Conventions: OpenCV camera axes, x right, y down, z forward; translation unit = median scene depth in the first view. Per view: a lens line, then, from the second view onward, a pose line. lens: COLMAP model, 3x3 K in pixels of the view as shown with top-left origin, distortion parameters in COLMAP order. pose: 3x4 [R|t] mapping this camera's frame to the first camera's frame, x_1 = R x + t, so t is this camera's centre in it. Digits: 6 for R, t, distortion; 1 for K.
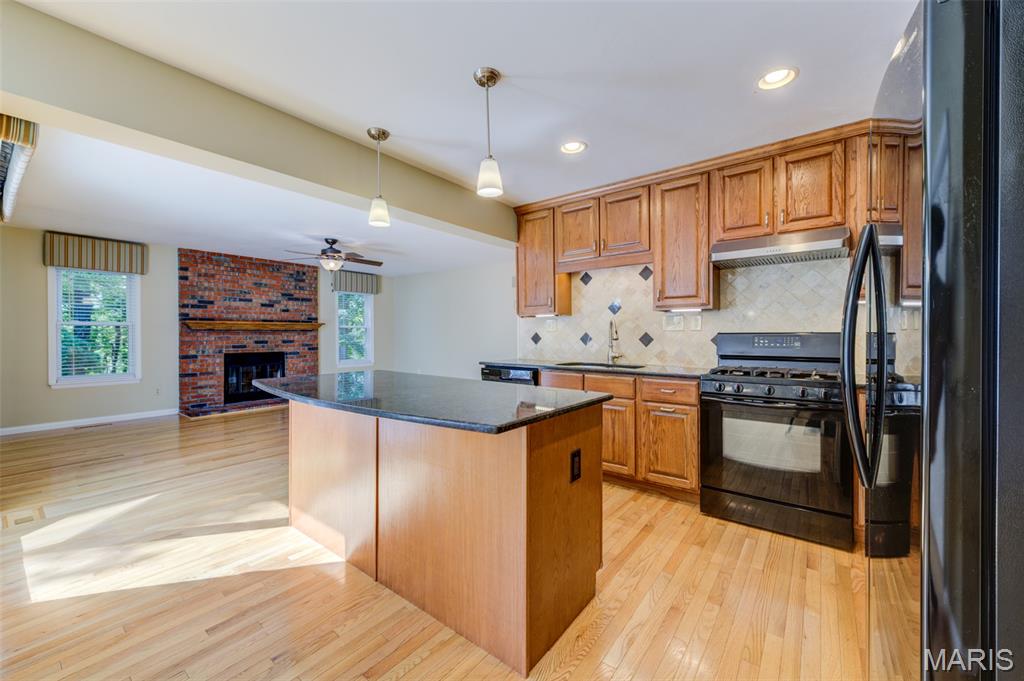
lens RADIAL K [[407.0, 0, 508.5], [0, 407.0, 335.5], [0, 0, 1]] dist [0.009942, -0.000435]
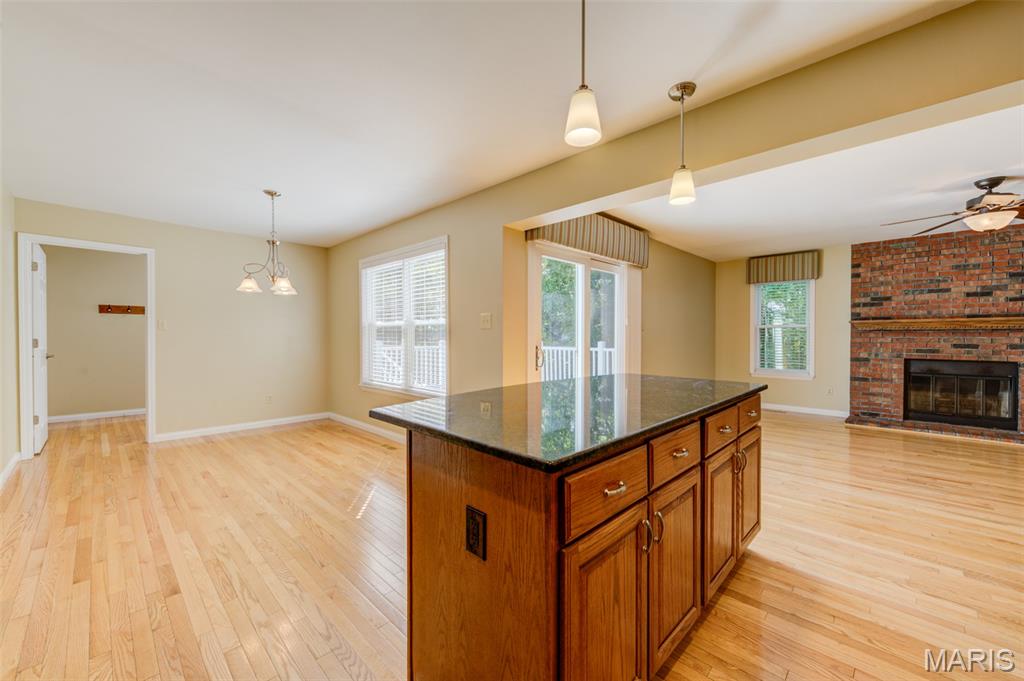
lens RADIAL K [[407.0, 0, 515.2], [0, 407.0, 338.8], [0, 0, 1]] dist [0.009942, -0.000435]
pose [[-0.114233, 0.008403, -0.993418, 0.229313], [-0.003766, 0.999953, 0.008891, -0.000222], [0.993447, 0.004757, -0.114196, 0.321118]]
